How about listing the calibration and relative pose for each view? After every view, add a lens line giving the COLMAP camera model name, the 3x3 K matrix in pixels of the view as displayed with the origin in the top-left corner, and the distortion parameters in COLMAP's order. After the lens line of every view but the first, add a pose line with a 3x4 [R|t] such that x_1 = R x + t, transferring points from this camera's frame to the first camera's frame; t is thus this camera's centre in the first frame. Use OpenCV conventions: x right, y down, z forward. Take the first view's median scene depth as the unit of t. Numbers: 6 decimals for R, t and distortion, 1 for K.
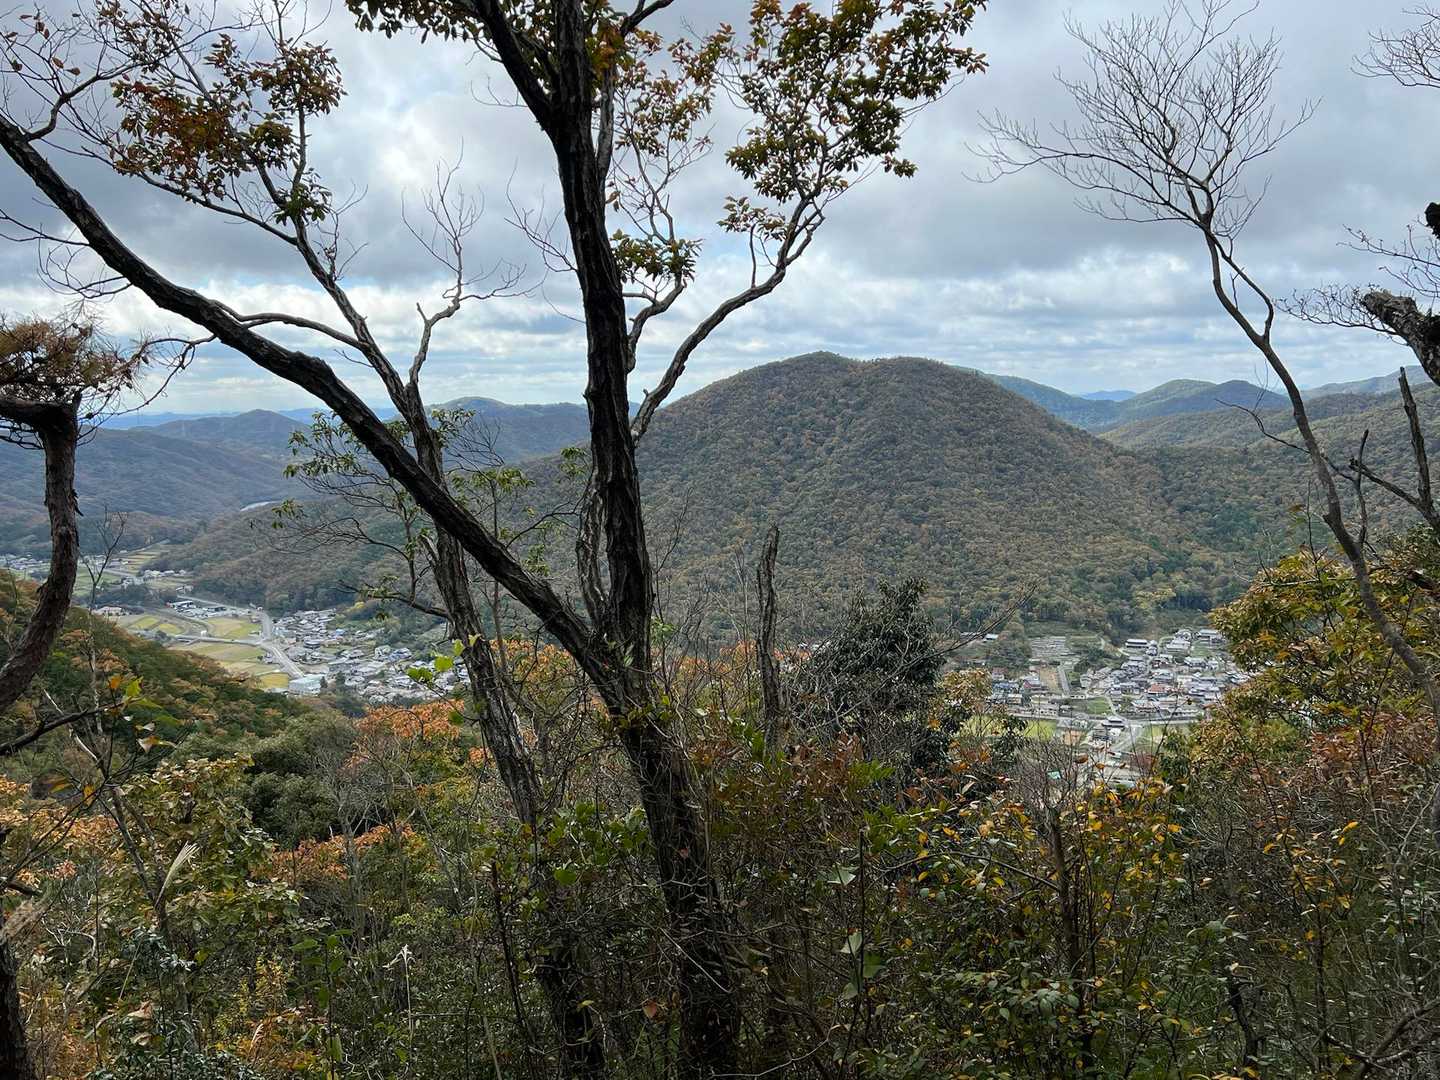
lens RADIAL K [[1150.7, 0, 743.9], [0, 1150.7, 542.7], [0, 0, 1]] dist [0.028620, -0.039990]
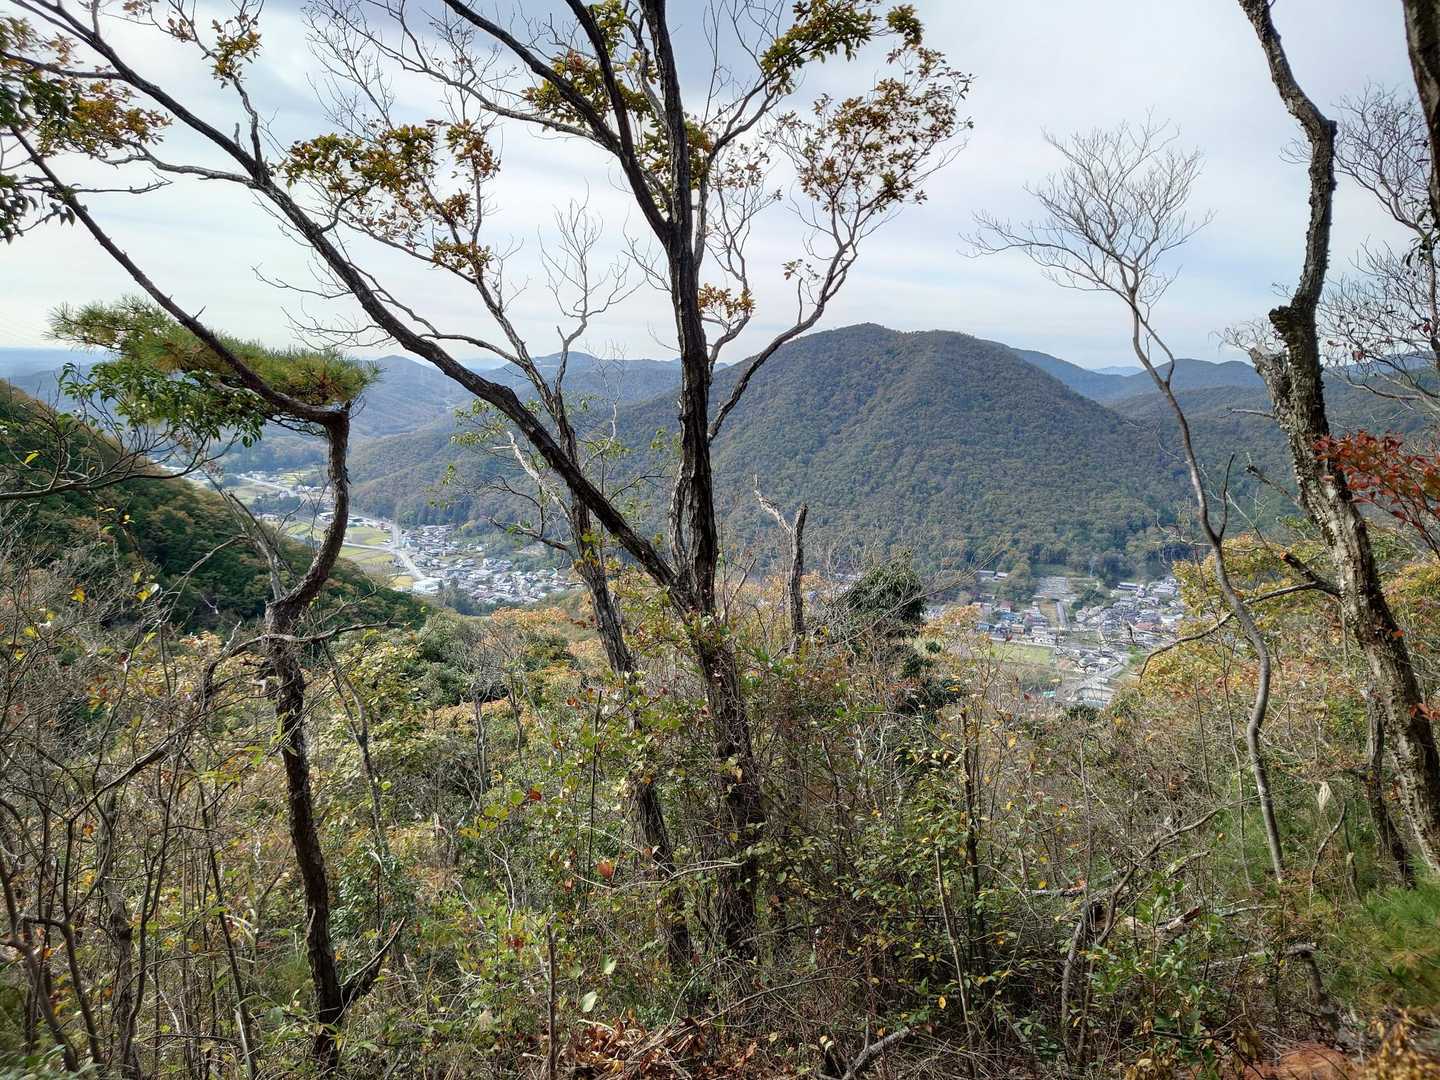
lens RADIAL K [[1206.2, 0, 720.0], [0, 1206.2, 540.0], [0, 0, 1]] dist [0.002715, 0.135878]
pose [[0.996470, 0.047498, -0.069228, 0.025092], [-0.041911, 0.995911, 0.080030, -0.075923], [0.072746, -0.076846, 0.994386, -0.451668]]
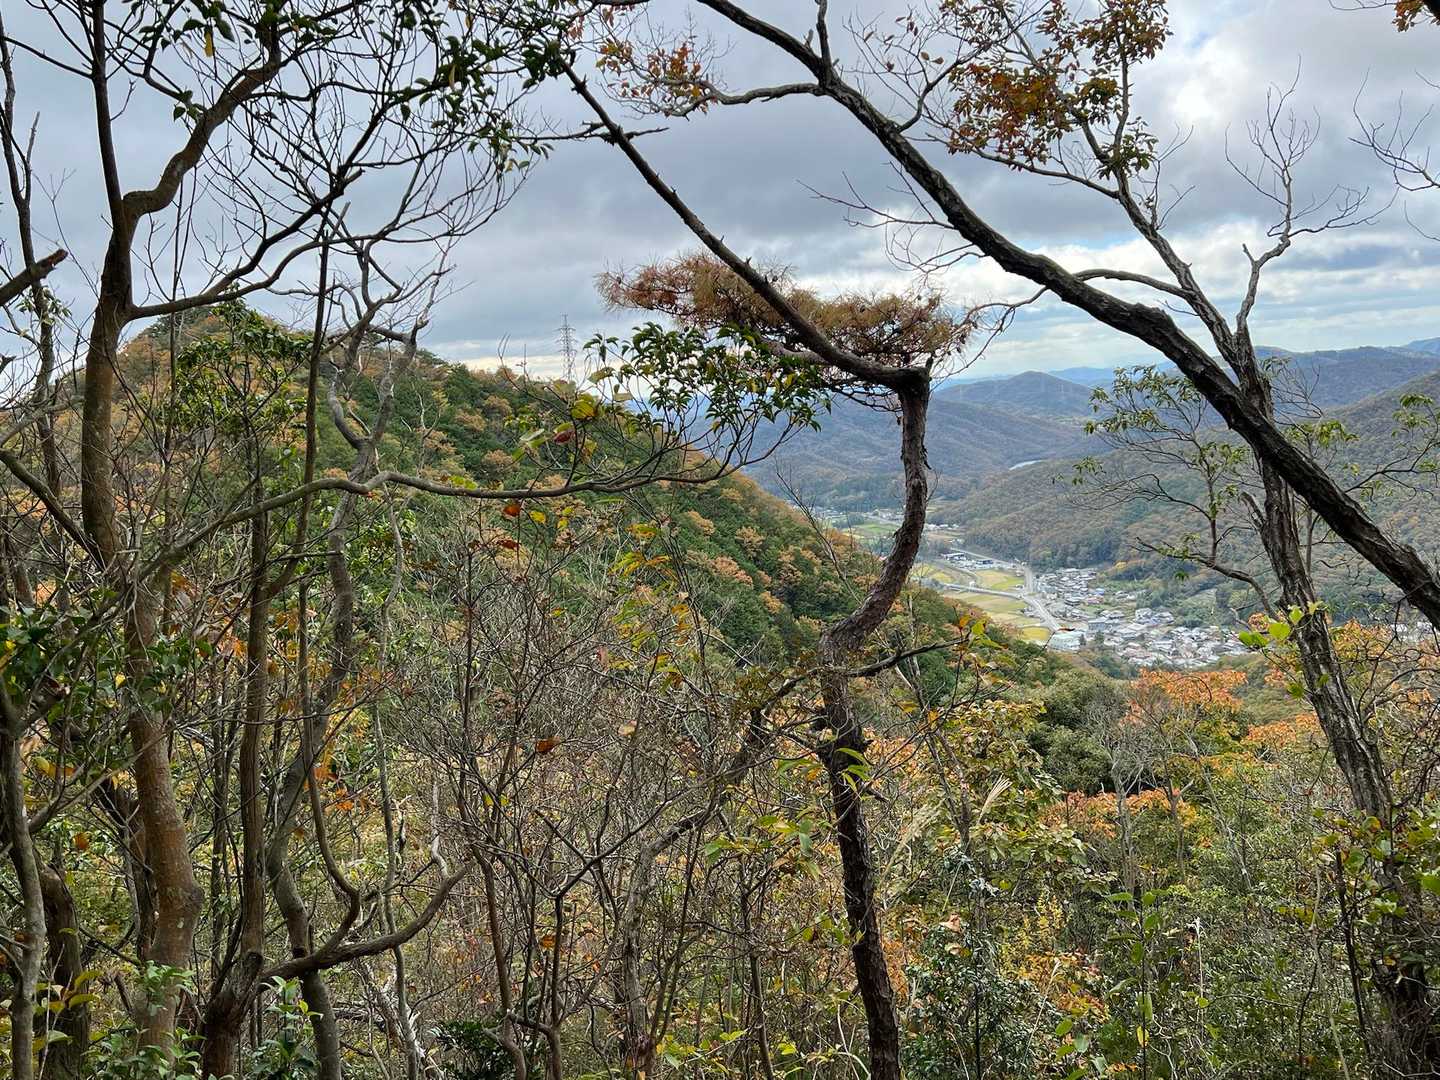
lens RADIAL K [[1161.3, 0, 720.0], [0, 1161.3, 540.0], [0, 0, 1]] dist [0.010819, -0.009708]
pose [[0.814433, 0.039644, -0.578901, -0.072424], [-0.022349, 0.999066, 0.036975, 0.006445], [0.579827, -0.017176, 0.814559, -0.017919]]
